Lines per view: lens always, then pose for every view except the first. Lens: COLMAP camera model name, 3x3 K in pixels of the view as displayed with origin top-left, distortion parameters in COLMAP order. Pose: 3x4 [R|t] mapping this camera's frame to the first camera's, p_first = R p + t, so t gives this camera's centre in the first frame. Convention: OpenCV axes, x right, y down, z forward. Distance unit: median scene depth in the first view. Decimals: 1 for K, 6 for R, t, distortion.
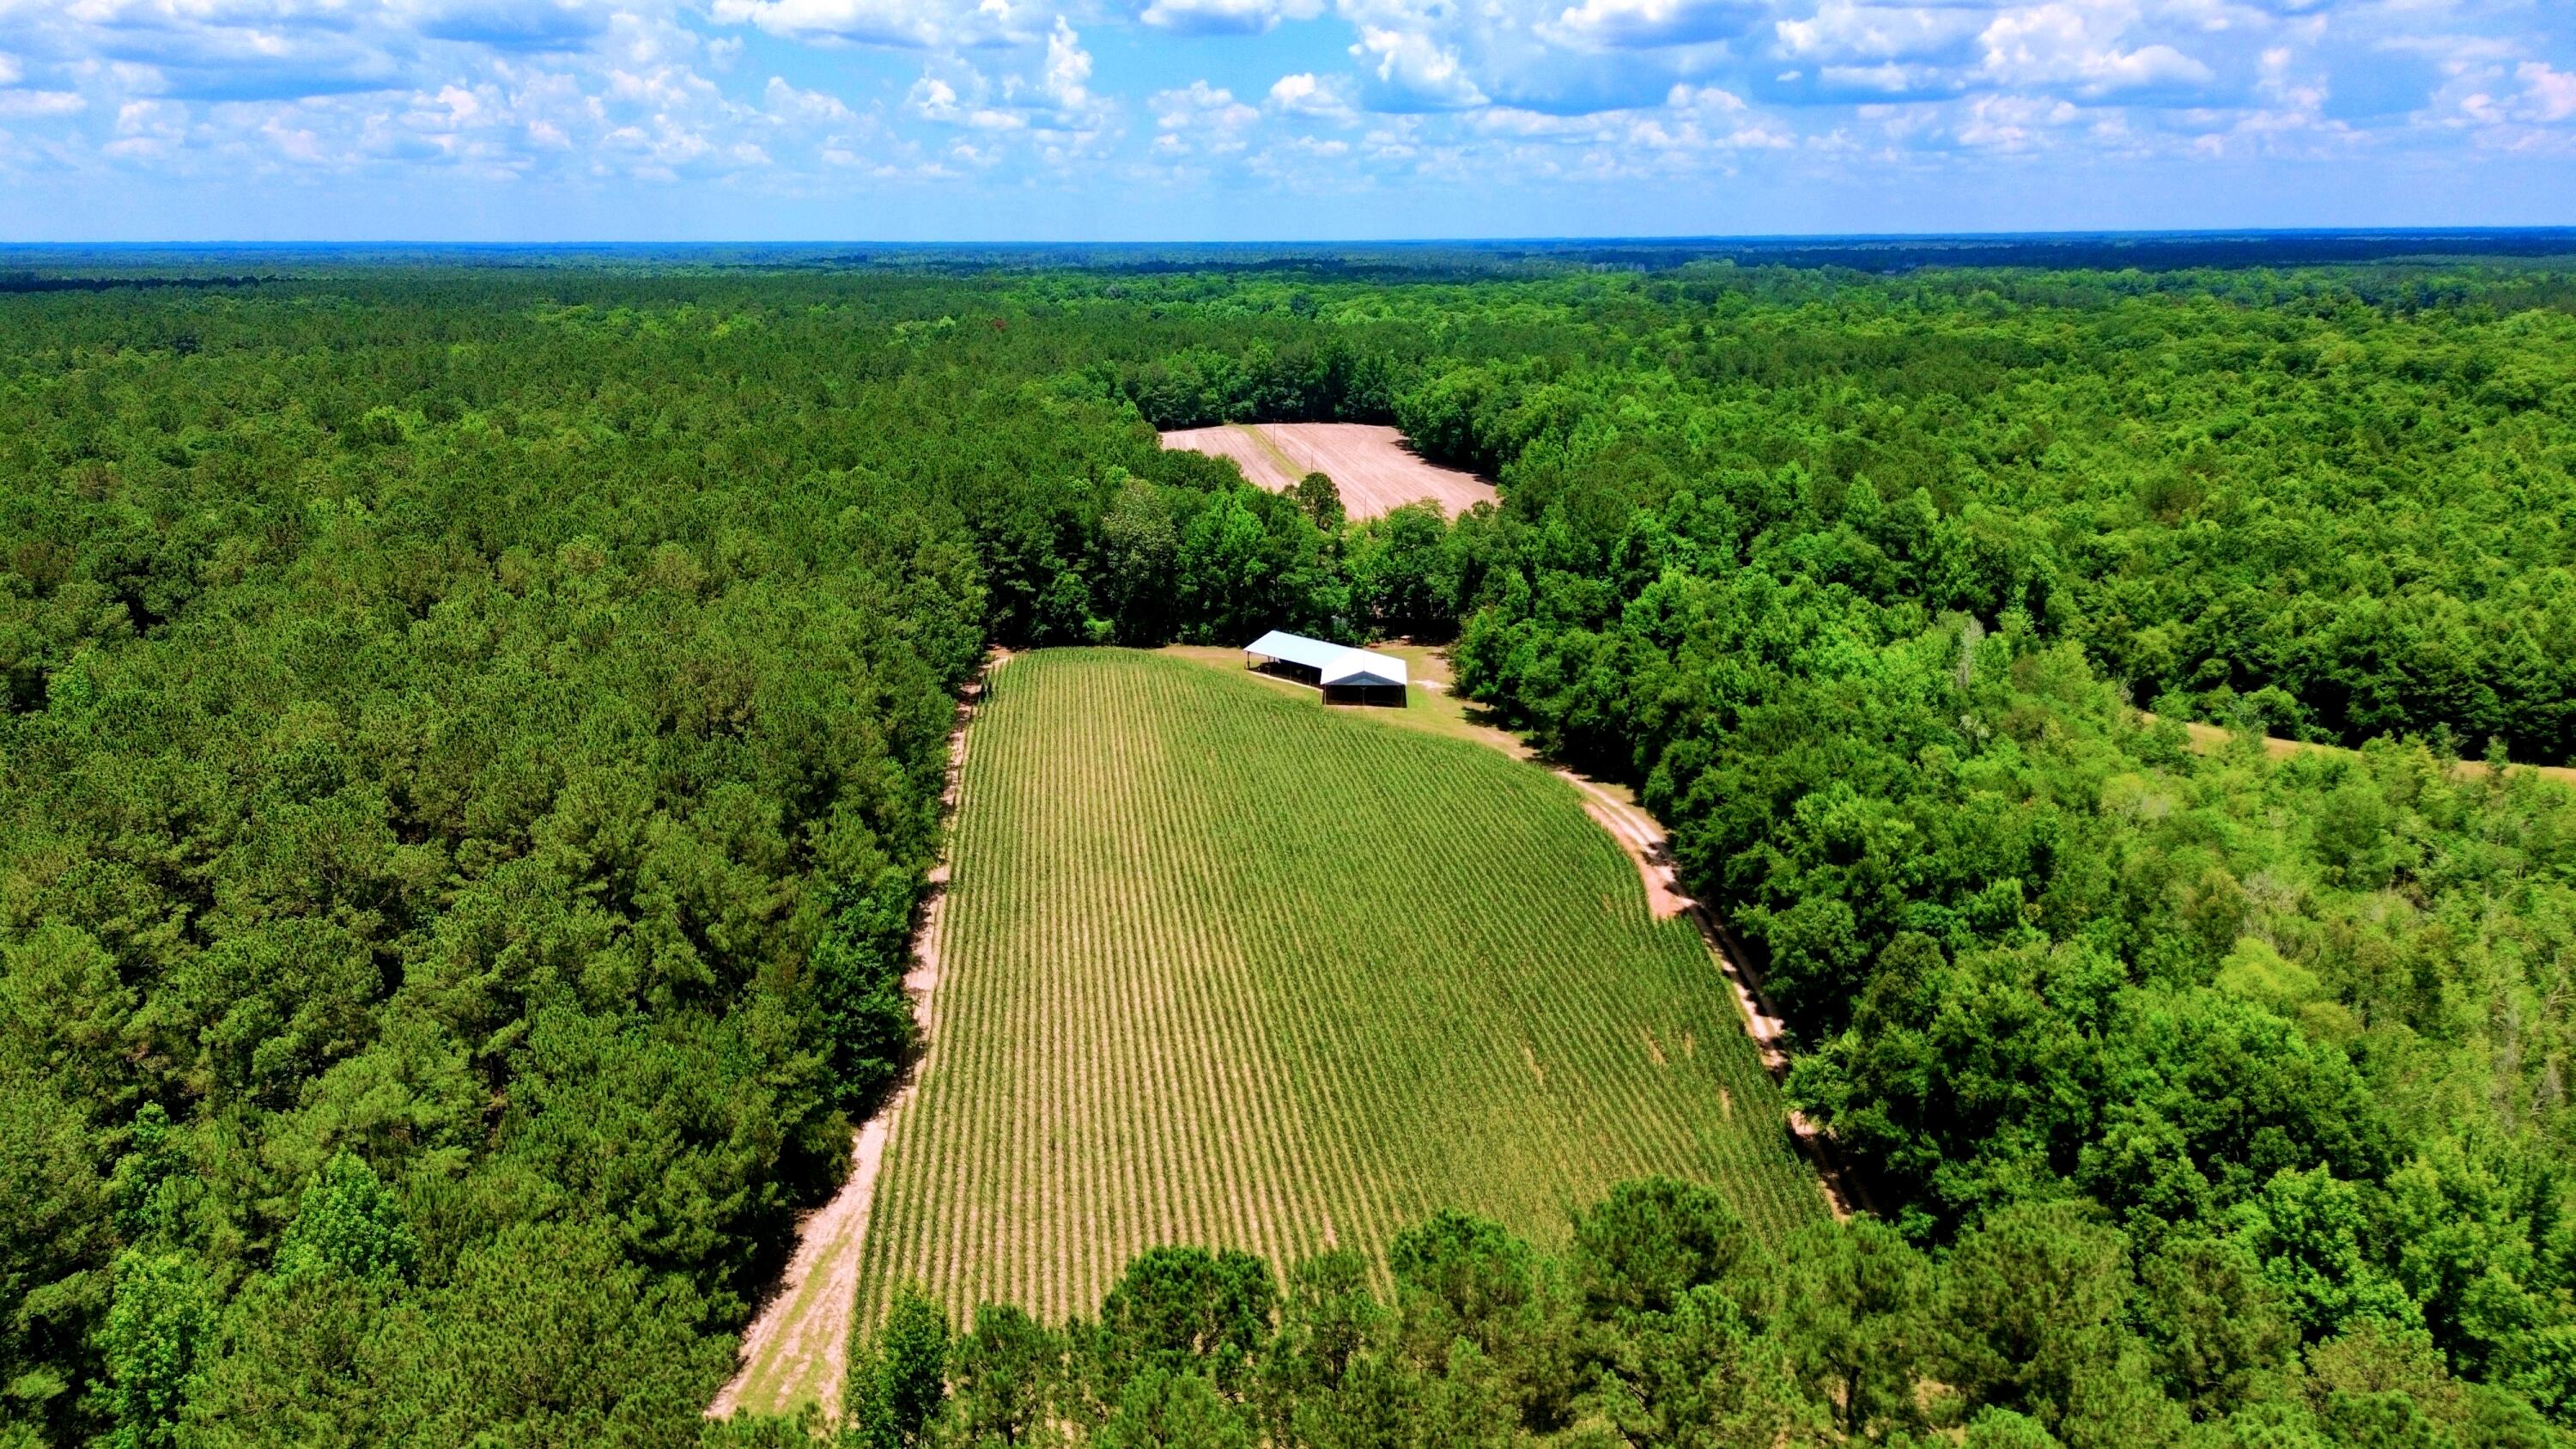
lens RADIAL K [[1831.9, 0, 1299.2], [0, 1831.9, 720.3], [0, 0, 1]] dist [0.056207, -0.050100]
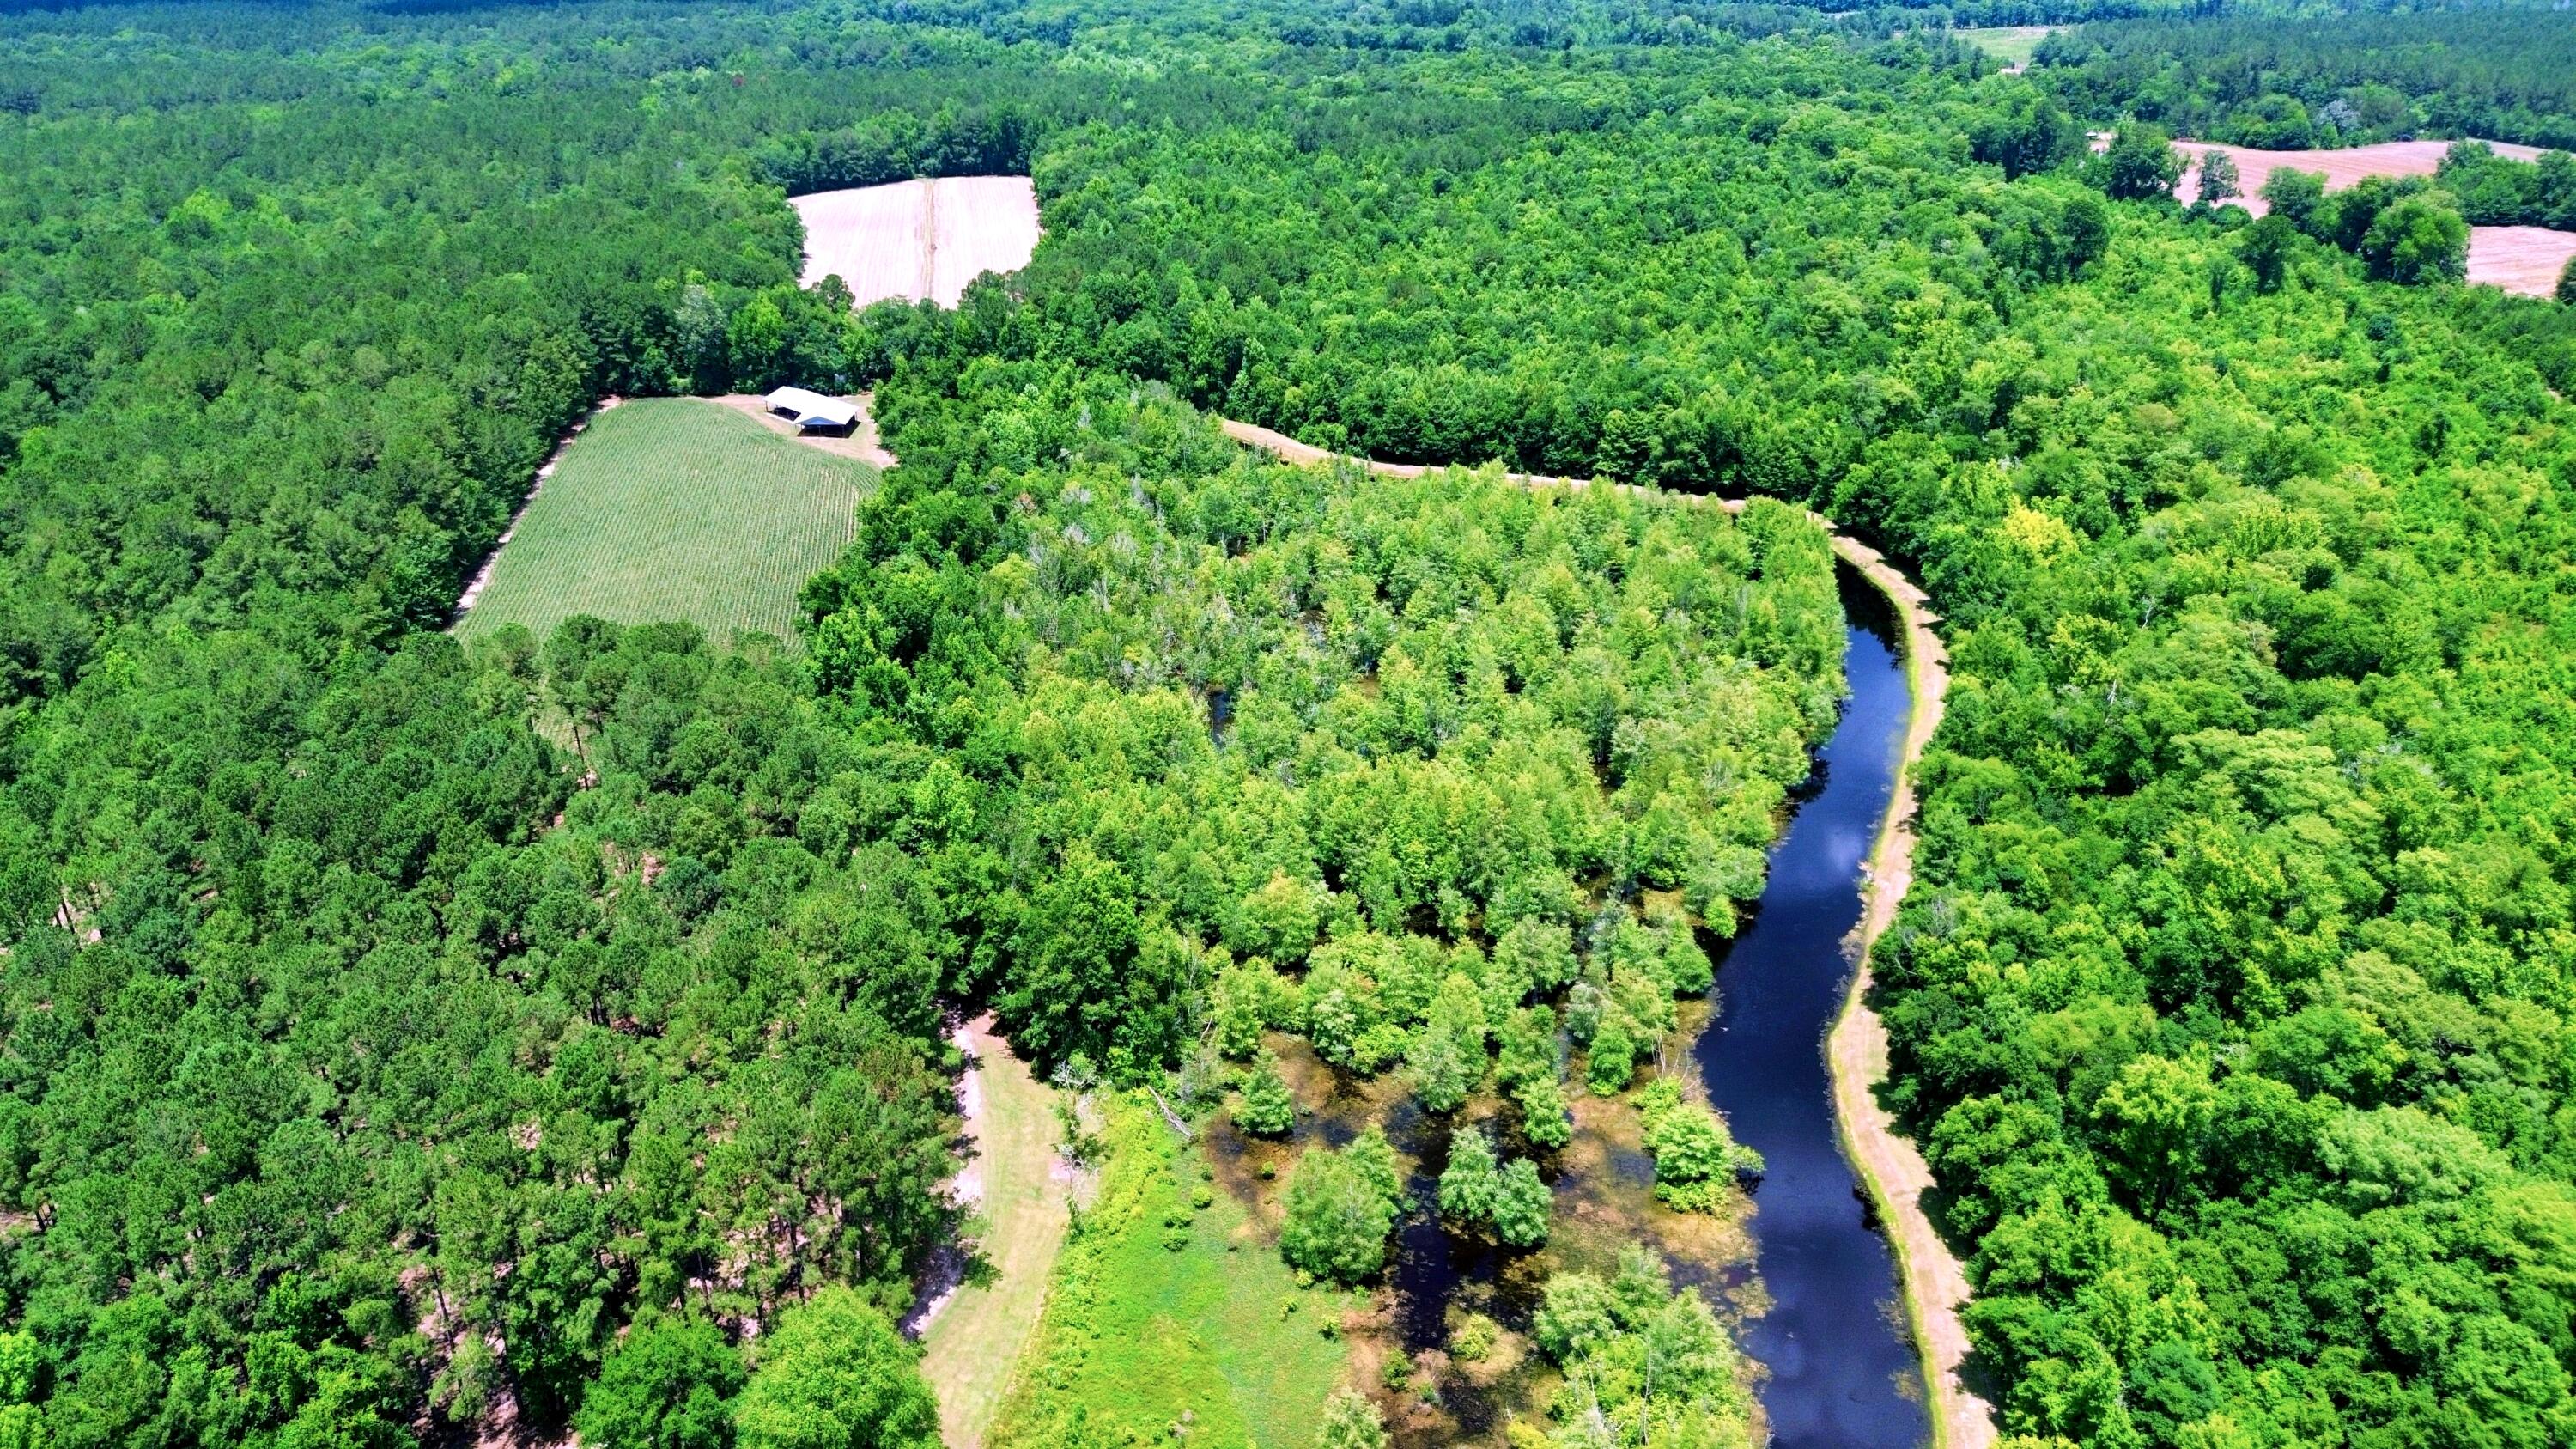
lens RADIAL K [[1831.9, 0, 1281.8], [0, 1831.9, 711.8], [0, 0, 1]] dist [0.056207, -0.050100]
pose [[0.999181, -0.016753, 0.036839, 0.346618], [0.010426, 0.986124, 0.165681, -0.030896], [-0.039103, -0.165162, 0.985491, -0.616620]]
